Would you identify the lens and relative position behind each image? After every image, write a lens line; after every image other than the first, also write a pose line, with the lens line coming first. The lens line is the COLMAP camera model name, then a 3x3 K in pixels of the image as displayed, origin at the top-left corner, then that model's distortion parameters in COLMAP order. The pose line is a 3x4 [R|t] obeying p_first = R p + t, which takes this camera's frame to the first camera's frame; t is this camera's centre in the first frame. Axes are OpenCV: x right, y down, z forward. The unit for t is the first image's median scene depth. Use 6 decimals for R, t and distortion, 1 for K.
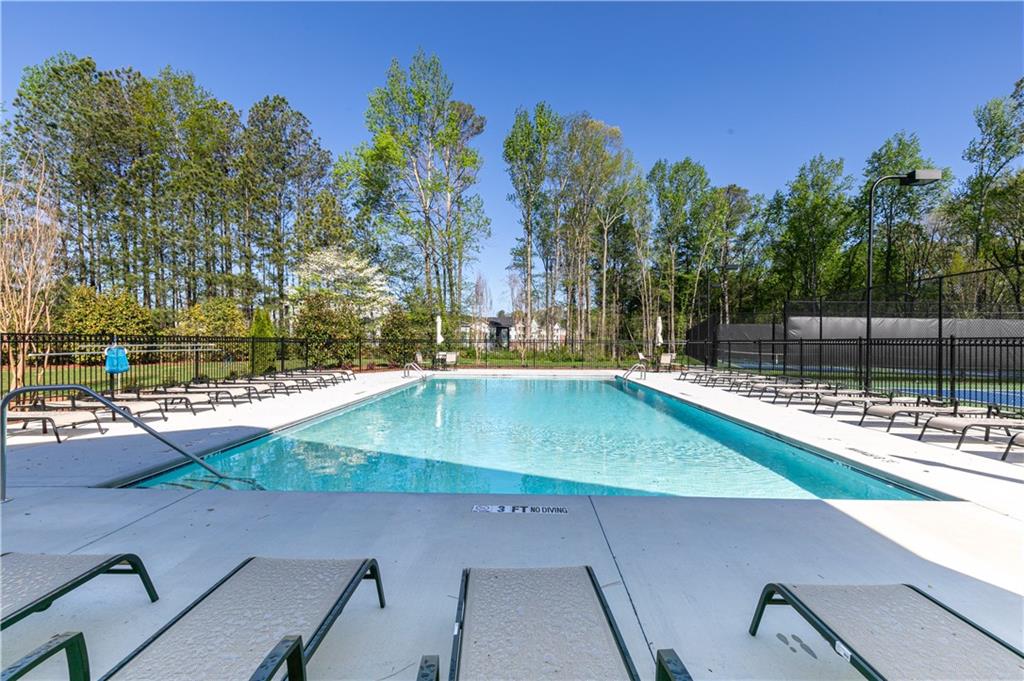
lens RADIAL K [[479.2, 0, 512.0], [0, 479.2, 340.5], [0, 0, 1]] dist [0.001557, -0.000245]
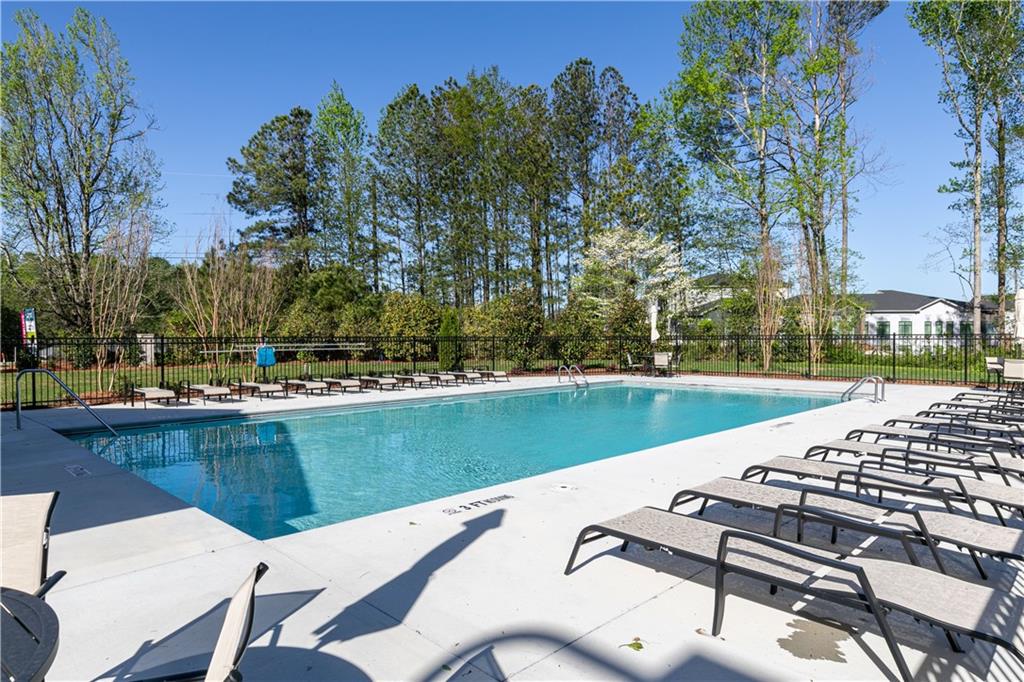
lens RADIAL K [[632.9, 0, 512.0], [0, 632.9, 341.0], [0, 0, 1]] dist [0.001090, 0.000147]
pose [[0.717505, -0.006332, -0.696524, 0.199645], [0.011423, 0.999931, 0.002677, 0.000707], [0.696459, -0.009877, 0.717528, 0.071331]]
